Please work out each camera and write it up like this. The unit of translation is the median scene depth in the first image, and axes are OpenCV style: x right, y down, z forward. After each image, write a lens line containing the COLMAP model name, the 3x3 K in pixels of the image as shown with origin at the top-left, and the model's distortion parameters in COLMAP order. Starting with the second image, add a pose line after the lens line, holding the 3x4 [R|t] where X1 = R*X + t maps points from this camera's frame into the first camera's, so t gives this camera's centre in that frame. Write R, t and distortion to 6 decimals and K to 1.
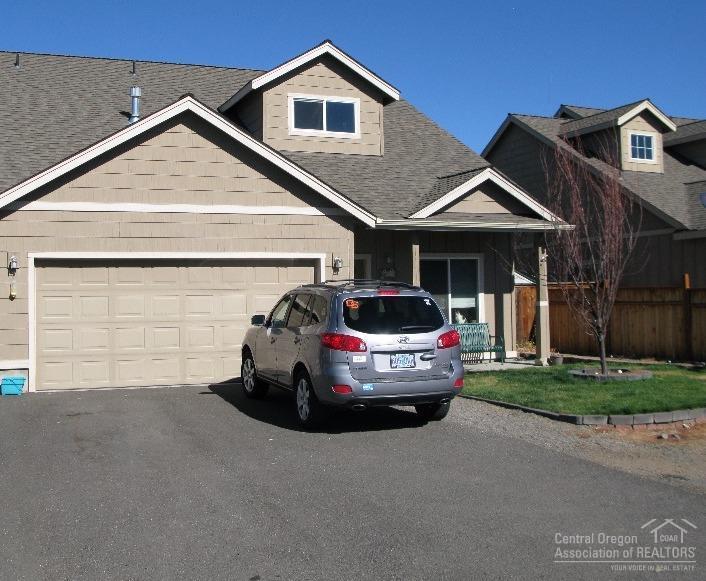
lens RADIAL K [[749.0, 0, 353.0], [0, 749.0, 290.5], [0, 0, 1]] dist [-0.141293, -0.006503]
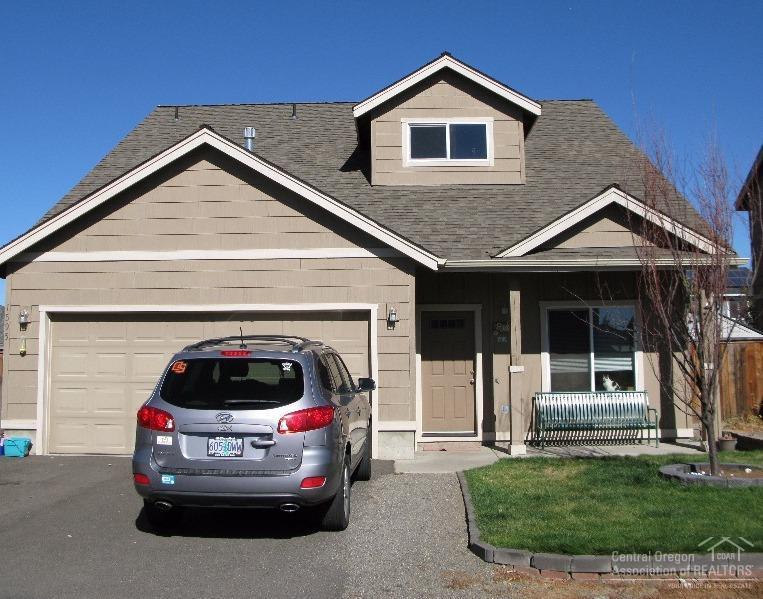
lens RADIAL K [[795.1, 0, 381.4], [0, 795.1, 284.4], [0, 0, 1]] dist [-0.121222, 0.029620]
pose [[0.929047, -0.025145, -0.369107, 0.269727], [-0.003482, 0.997049, -0.076686, -0.003243], [0.369946, 0.072530, 0.926218, 0.179152]]
